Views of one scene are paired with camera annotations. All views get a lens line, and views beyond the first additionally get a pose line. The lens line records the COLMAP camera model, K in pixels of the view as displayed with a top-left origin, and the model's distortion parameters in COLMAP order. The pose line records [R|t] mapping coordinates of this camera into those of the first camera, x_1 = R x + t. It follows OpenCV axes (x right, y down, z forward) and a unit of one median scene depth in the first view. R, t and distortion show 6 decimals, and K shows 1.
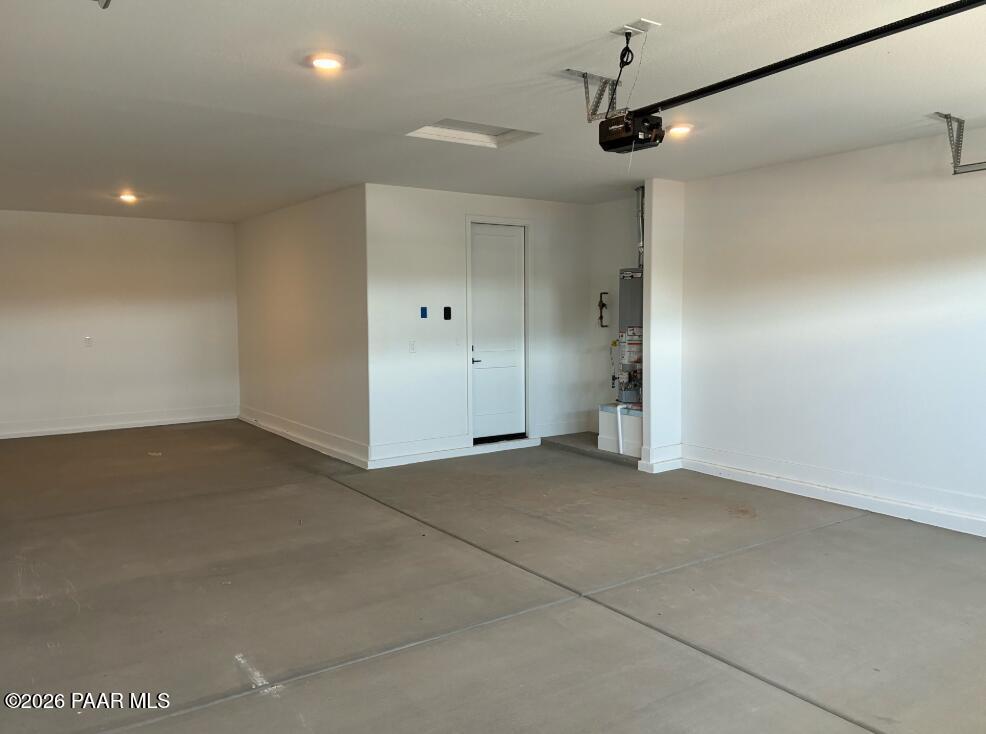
lens RADIAL K [[743.6, 0, 493.0], [0, 743.6, 367.0], [0, 0, 1]] dist [0.028658, -0.001054]
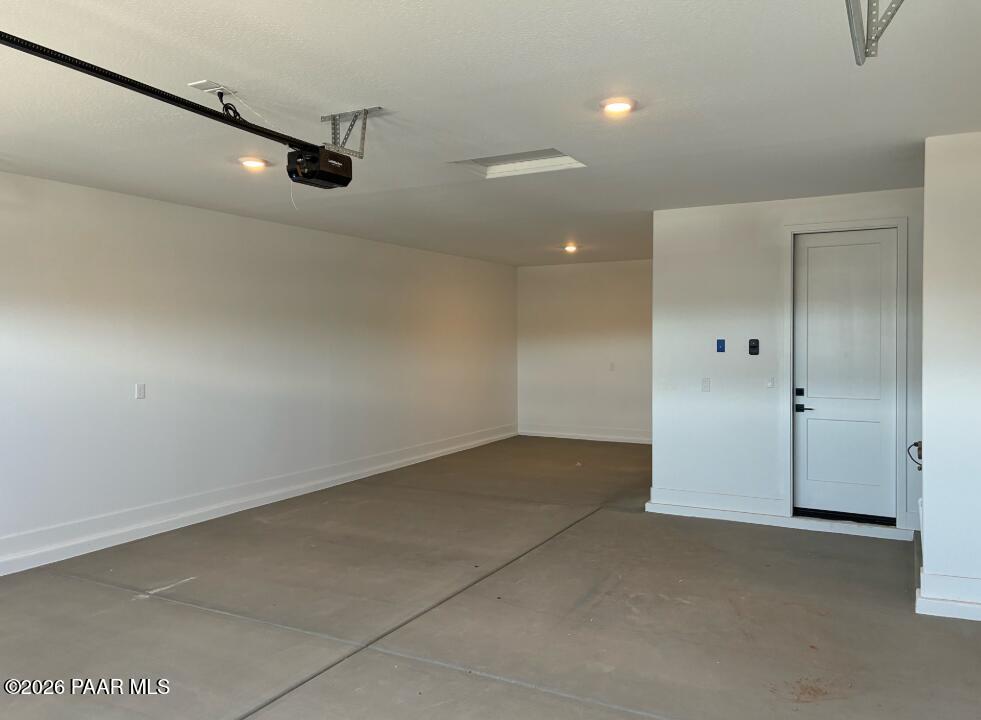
lens RADIAL K [[742.5, 0, 491.2], [0, 742.5, 345.2], [0, 0, 1]] dist [0.037388, -0.001533]
pose [[0.462034, 0.011291, -0.886790, 0.847239], [-0.070997, 0.997181, -0.024294, -0.051990], [0.884016, 0.074184, 0.461533, 0.554940]]
